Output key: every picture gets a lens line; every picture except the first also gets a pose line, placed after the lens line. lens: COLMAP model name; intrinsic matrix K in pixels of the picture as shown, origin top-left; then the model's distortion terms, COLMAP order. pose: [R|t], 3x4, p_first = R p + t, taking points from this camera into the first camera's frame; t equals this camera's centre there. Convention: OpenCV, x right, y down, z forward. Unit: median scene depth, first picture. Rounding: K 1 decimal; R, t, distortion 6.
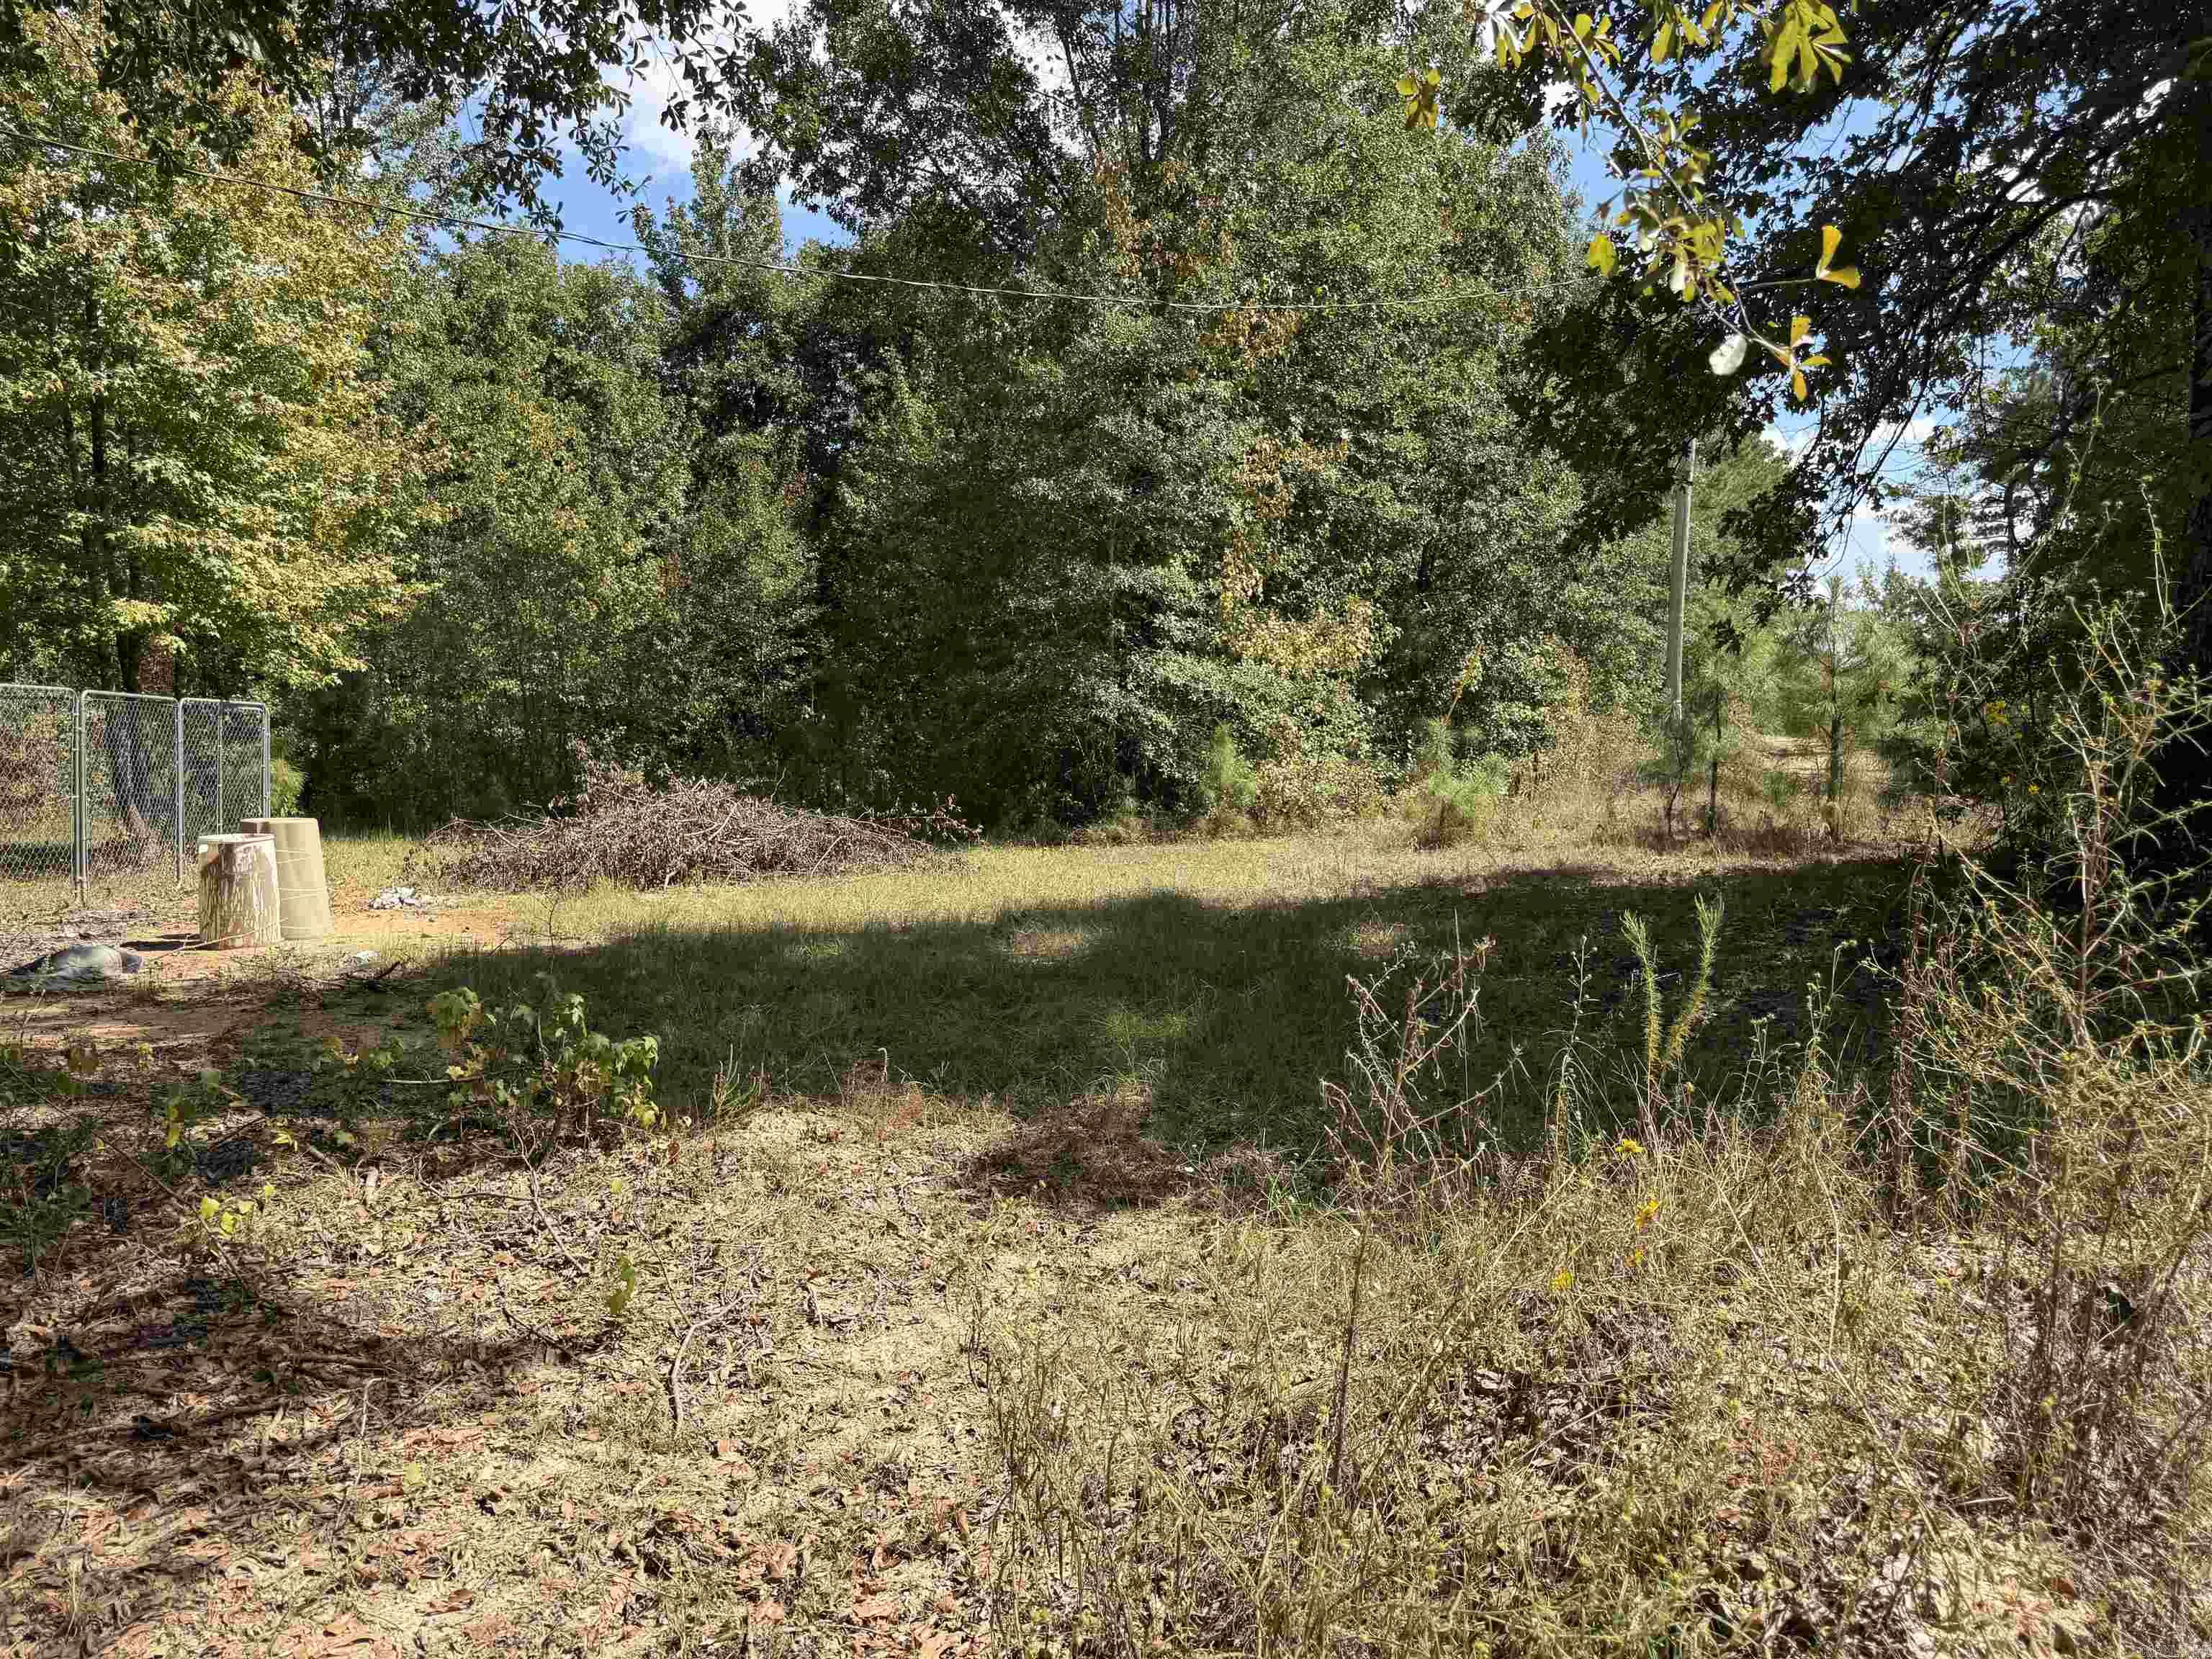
lens RADIAL K [[1554.9, 0, 1102.1], [0, 1554.9, 821.5], [0, 0, 1]] dist [0.042527, -0.038176]
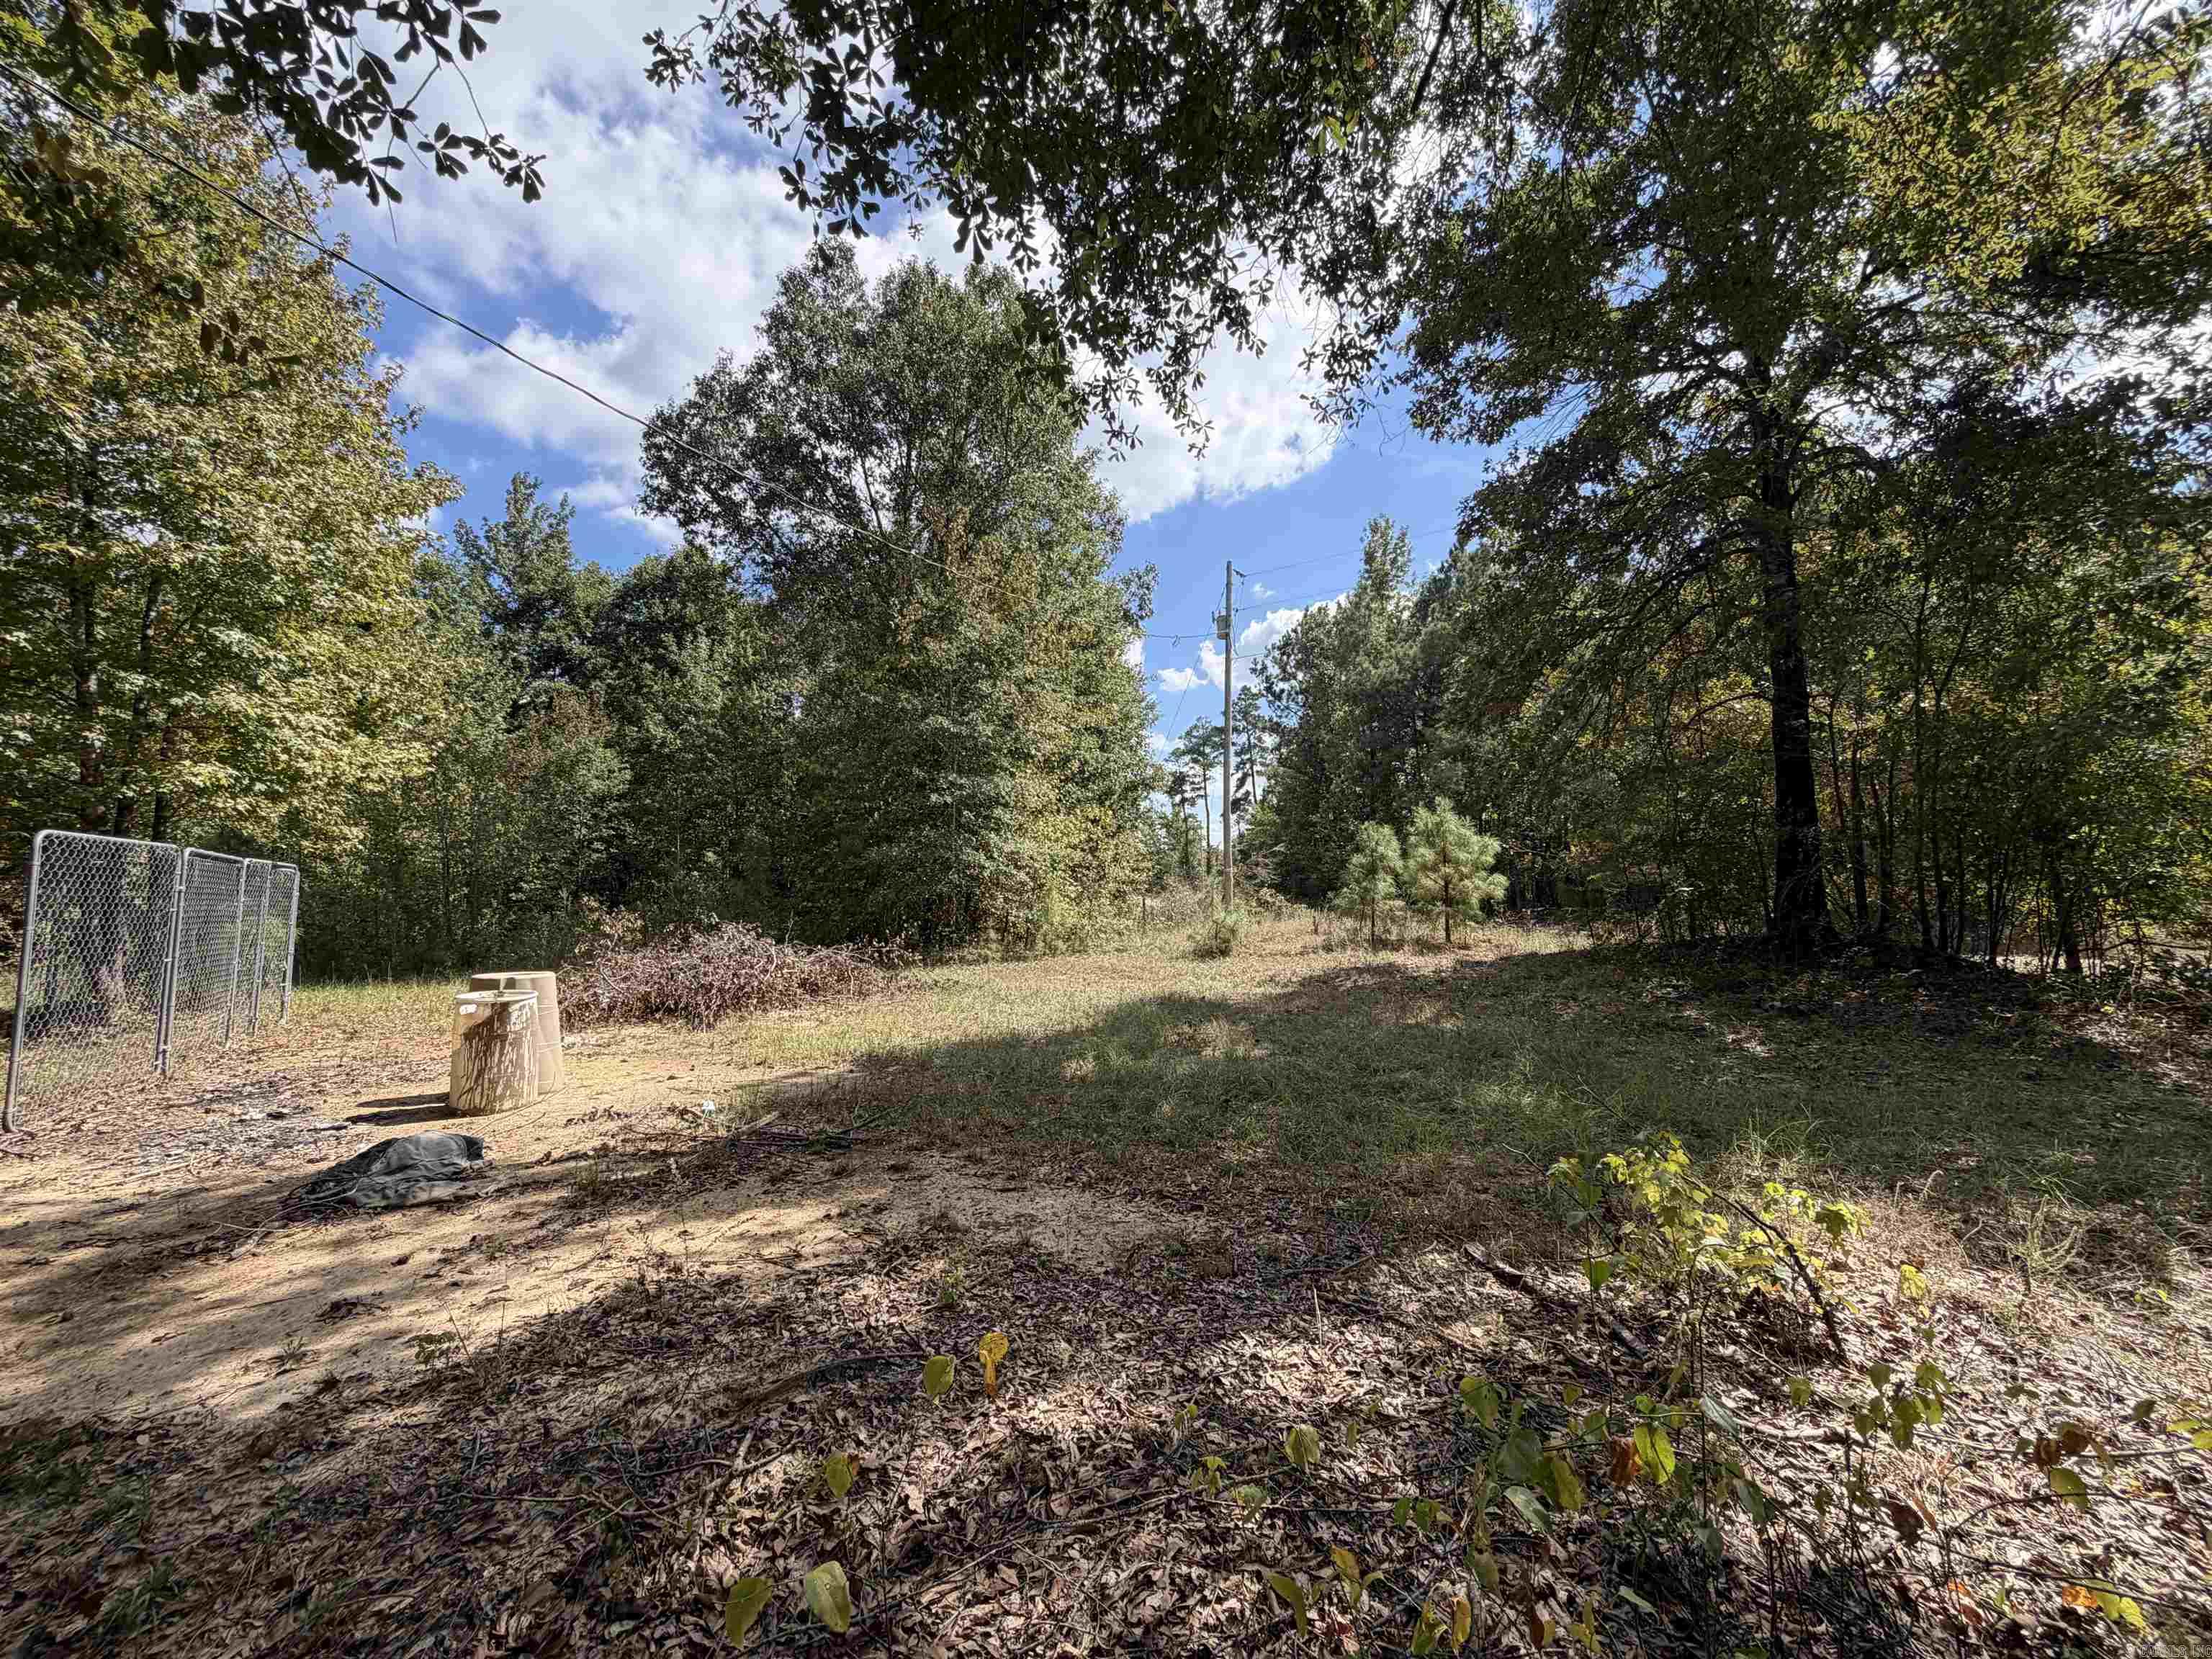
lens RADIAL K [[887.5, 0, 1109.4], [0, 887.5, 838.0], [0, 0, 1]] dist [-0.004659, 0.000327]
pose [[0.911474, 0.017741, 0.410975, -0.119919], [0.029562, 0.993661, -0.108459, -0.004356], [-0.410294, 0.111006, 0.905172, 0.092947]]
